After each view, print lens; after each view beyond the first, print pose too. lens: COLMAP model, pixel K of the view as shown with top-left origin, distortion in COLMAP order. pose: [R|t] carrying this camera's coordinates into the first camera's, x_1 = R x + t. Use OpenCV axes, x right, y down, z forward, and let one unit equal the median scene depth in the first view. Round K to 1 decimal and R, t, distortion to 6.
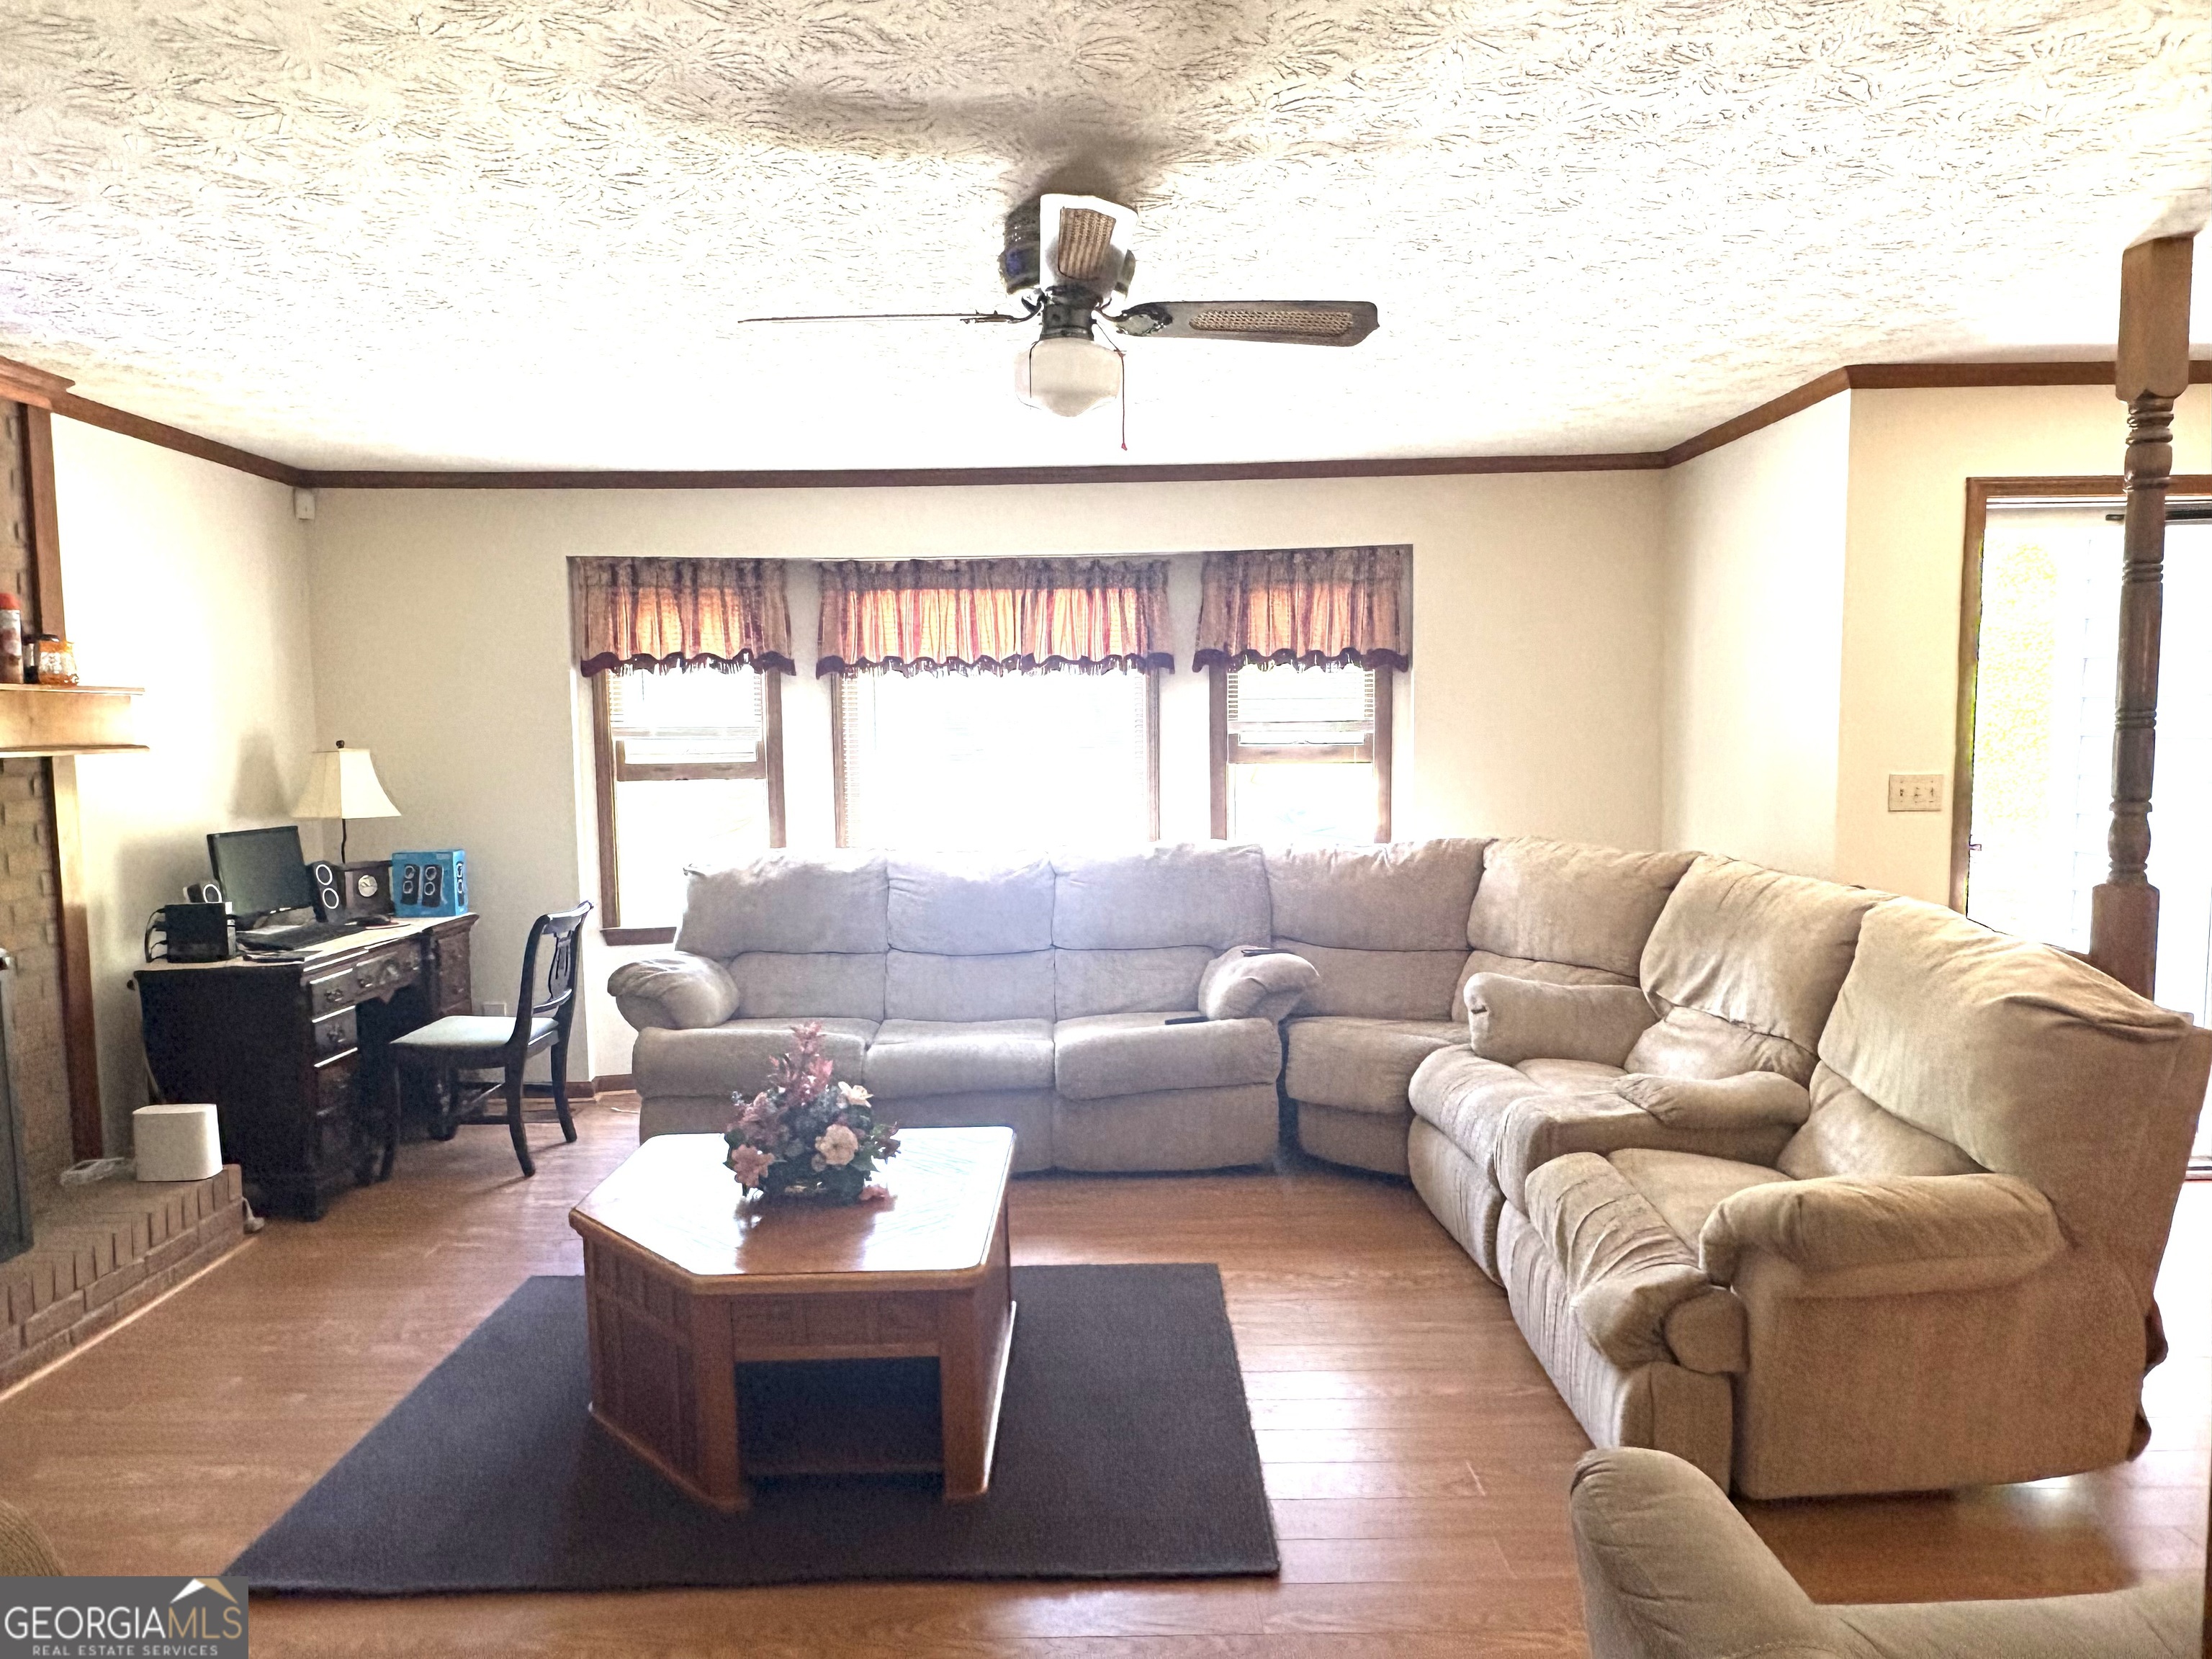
lens RADIAL K [[1425.7, 0, 1106.0], [0, 1425.7, 829.5], [0, 0, 1]] dist [0.001359, 0.001084]
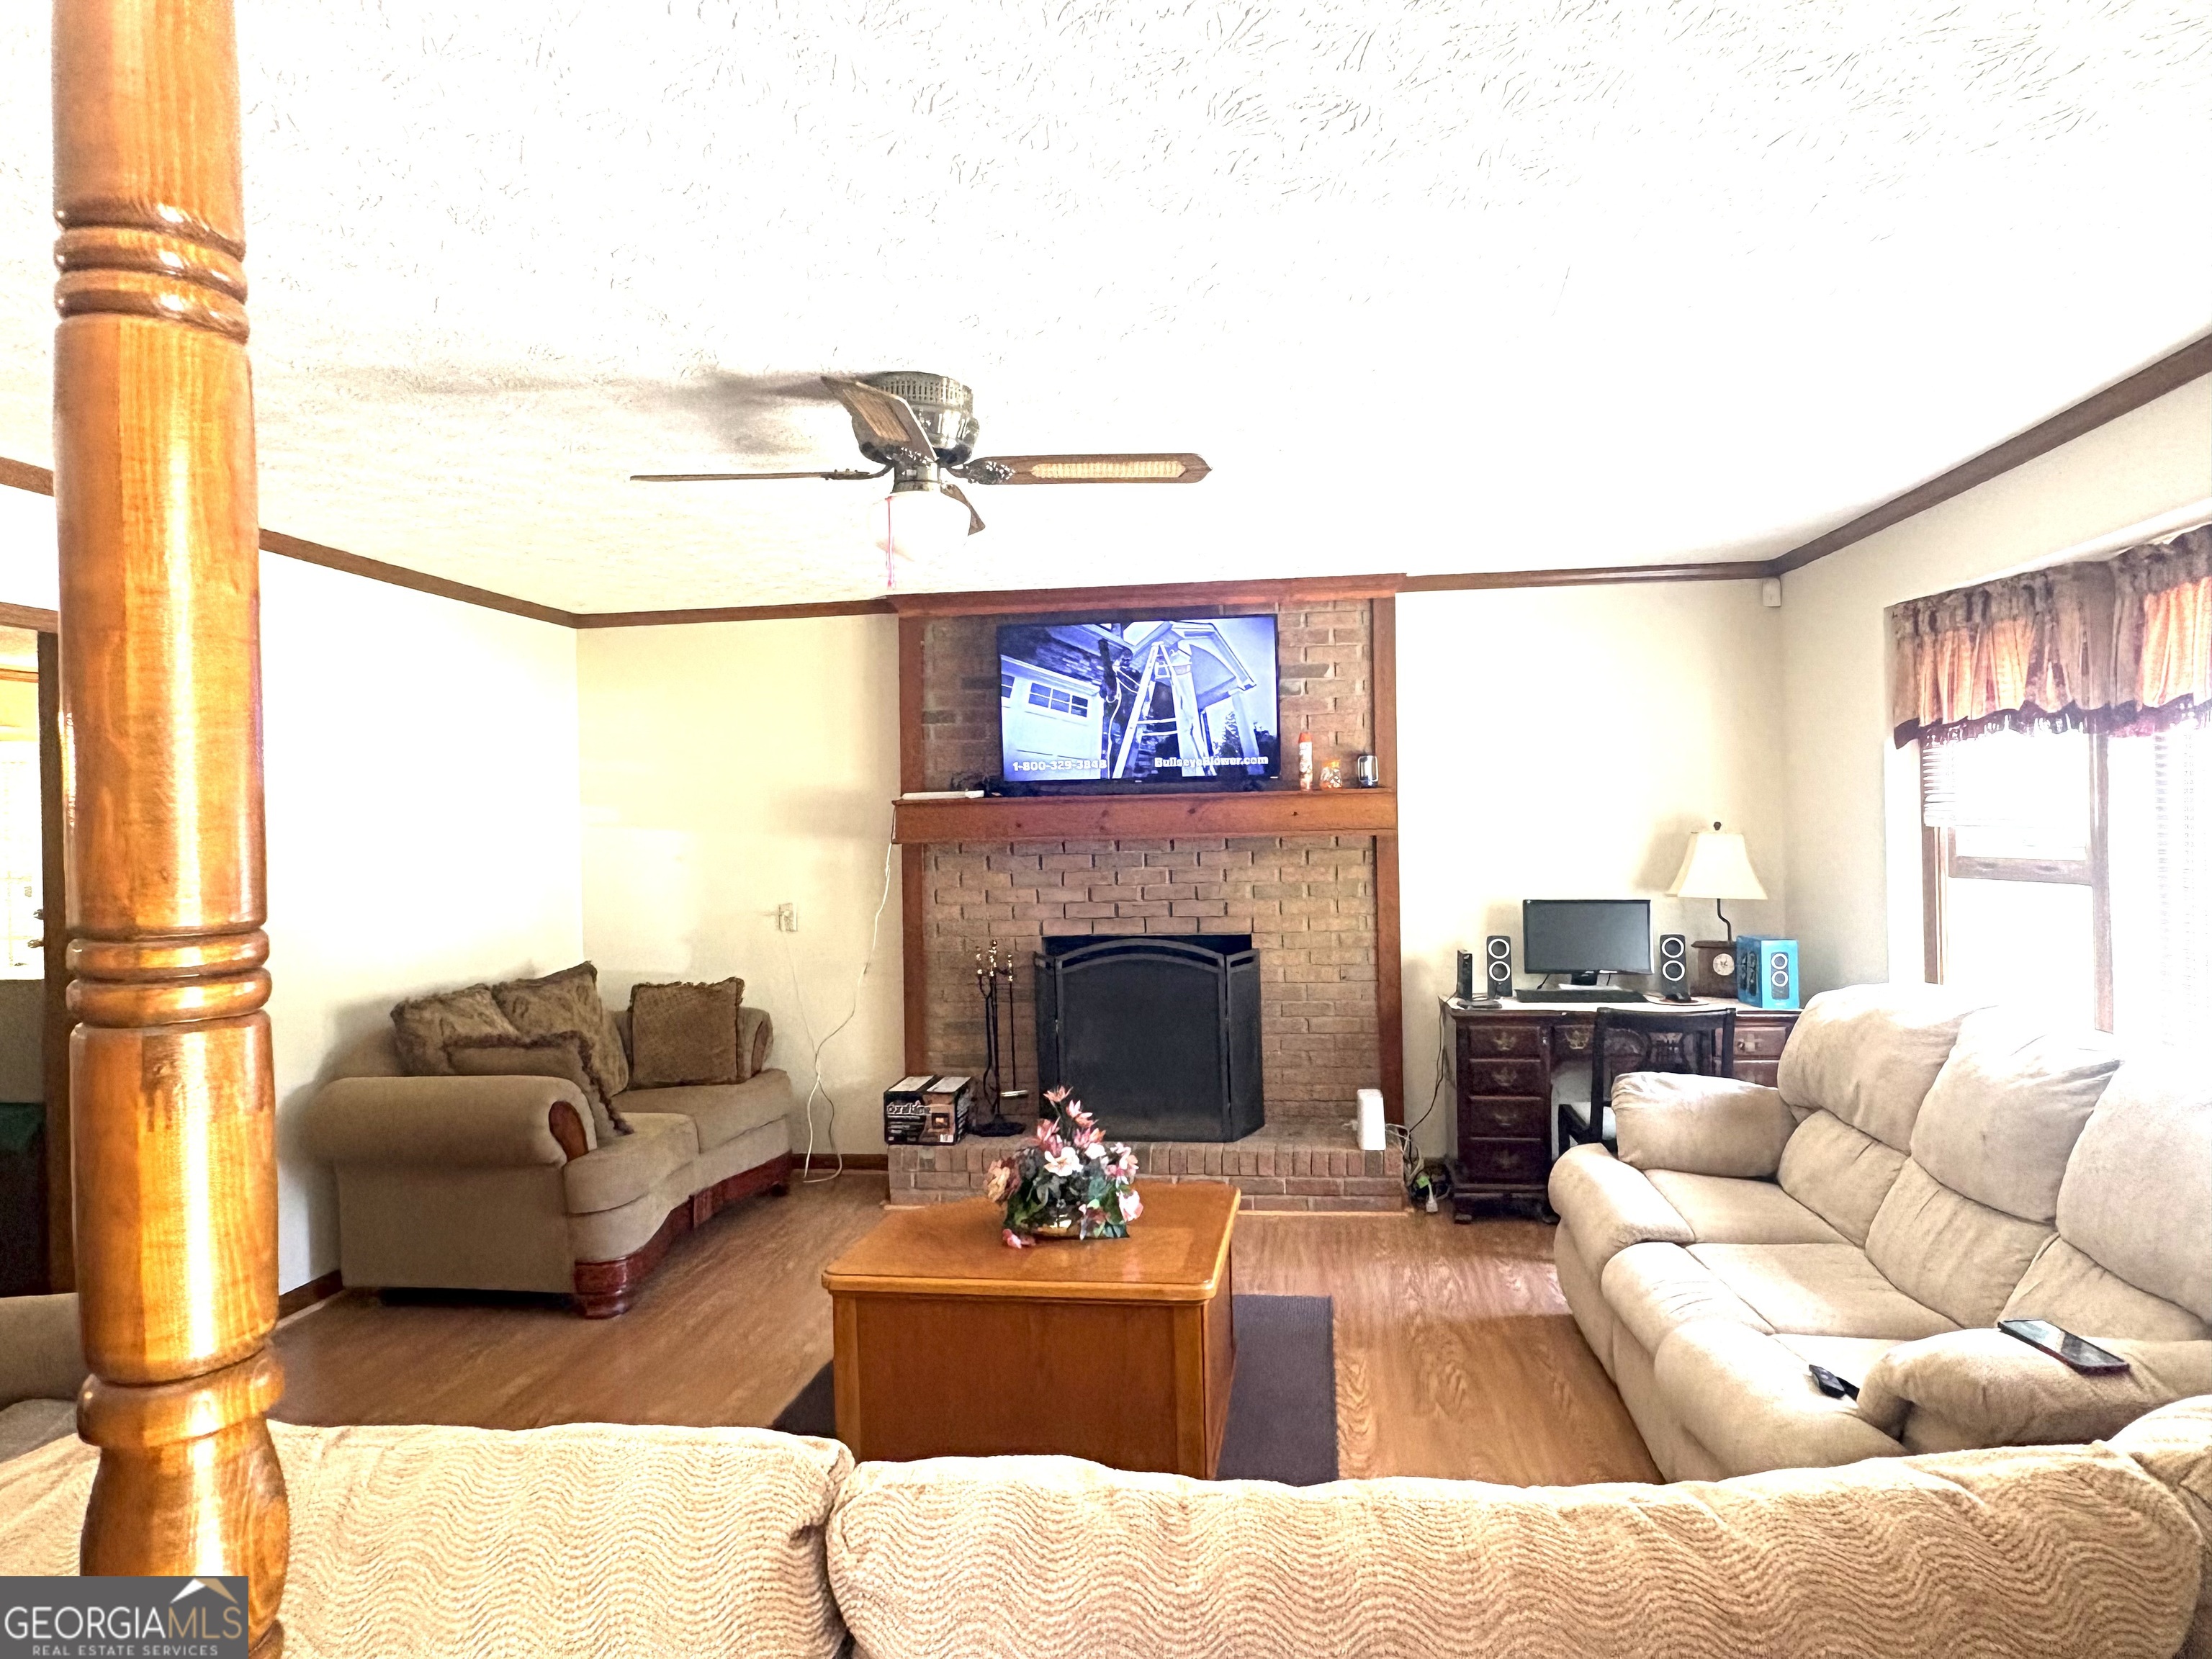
lens RADIAL K [[1425.7, 0, 1106.0], [0, 1425.7, 829.5], [0, 0, 1]] dist [0.001359, 0.001084]
pose [[-0.155049, 0.024036, -0.987614, 0.521552], [-0.049304, 0.998270, 0.032035, -0.064292], [0.986676, 0.053661, -0.153596, 0.671933]]
